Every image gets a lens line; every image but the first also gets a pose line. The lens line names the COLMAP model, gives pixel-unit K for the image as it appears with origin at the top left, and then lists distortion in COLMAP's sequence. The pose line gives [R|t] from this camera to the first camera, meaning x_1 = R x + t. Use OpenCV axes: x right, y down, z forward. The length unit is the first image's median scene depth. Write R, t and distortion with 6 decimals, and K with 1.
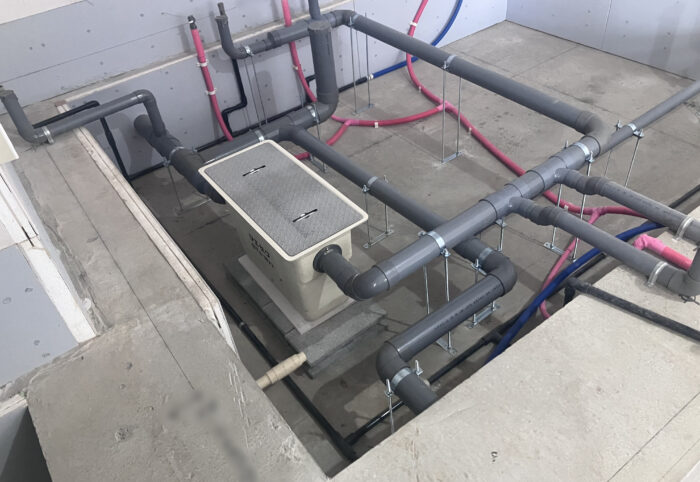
lens RADIAL K [[573.0, 0, 348.7], [0, 573.0, 242.1], [0, 0, 1]] dist [0.027299, -0.000453]
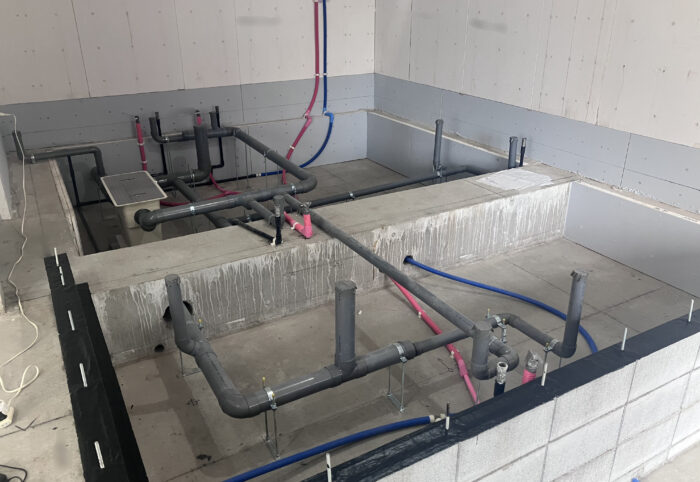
lens RADIAL K [[573.0, 0, 351.7], [0, 573.0, 239.4], [0, 0, 1]] dist [0.027299, -0.000453]
pose [[0.990256, 0.127149, -0.056797, 0.486620], [-0.138200, 0.947472, -0.288440, 0.354208], [0.017139, 0.293478, 0.955812, -0.514497]]
